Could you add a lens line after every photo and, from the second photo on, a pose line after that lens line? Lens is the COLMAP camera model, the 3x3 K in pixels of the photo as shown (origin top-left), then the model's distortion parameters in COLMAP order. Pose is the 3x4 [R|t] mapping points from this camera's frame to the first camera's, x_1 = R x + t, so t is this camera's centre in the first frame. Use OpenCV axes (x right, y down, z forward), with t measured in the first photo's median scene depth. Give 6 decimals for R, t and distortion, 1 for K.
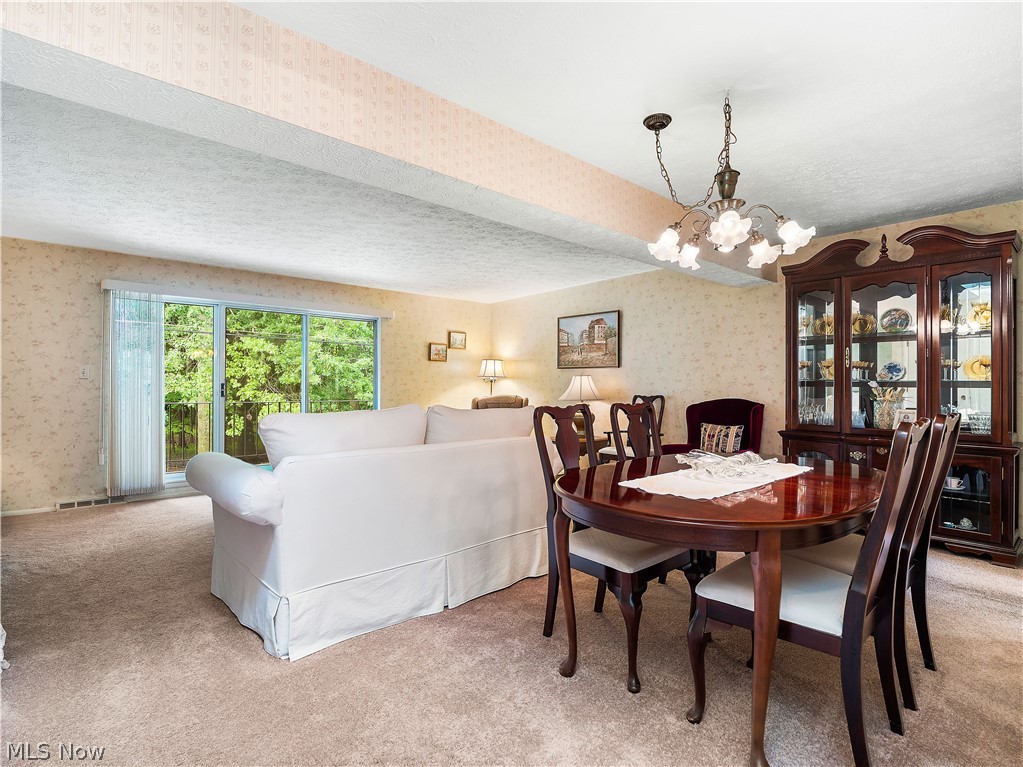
lens RADIAL K [[515.2, 0, 509.6], [0, 515.2, 384.6], [0, 0, 1]] dist [-0.020038, -0.001044]
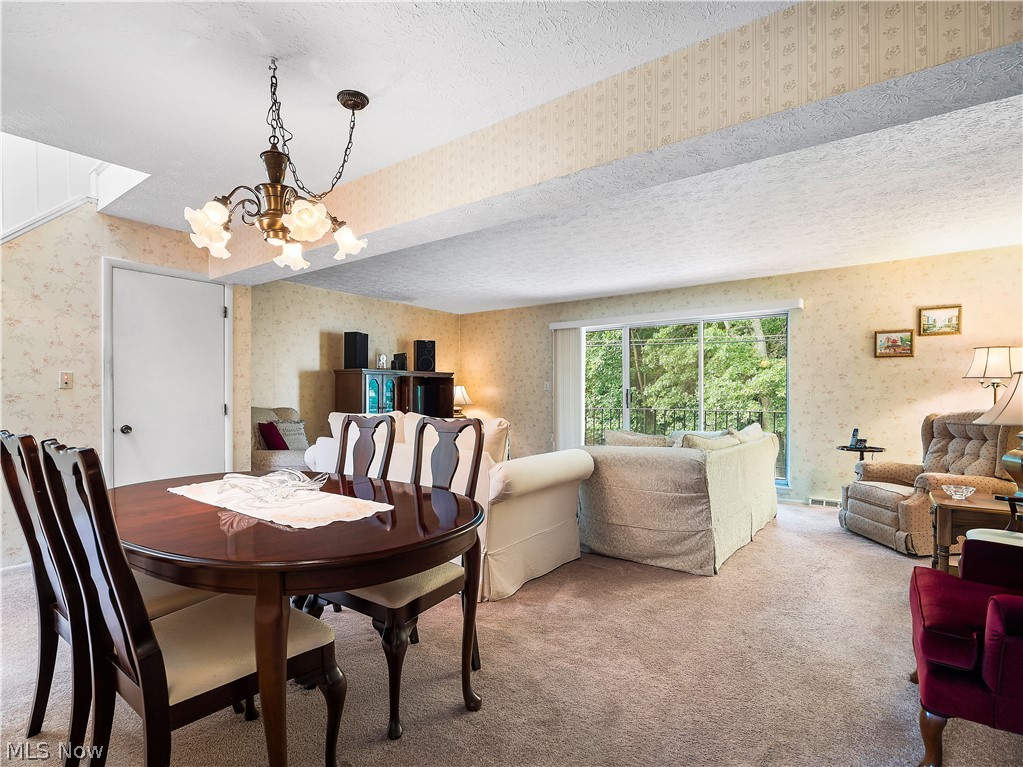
lens RADIAL K [[521.6, 0, 503.3], [0, 521.6, 388.5], [0, 0, 1]] dist [-0.010119, -0.003349]
pose [[0.179127, -0.014614, -0.983717, 0.449866], [0.005071, 0.999890, -0.013930, 0.002021], [0.983813, -0.002494, 0.179181, 0.401894]]
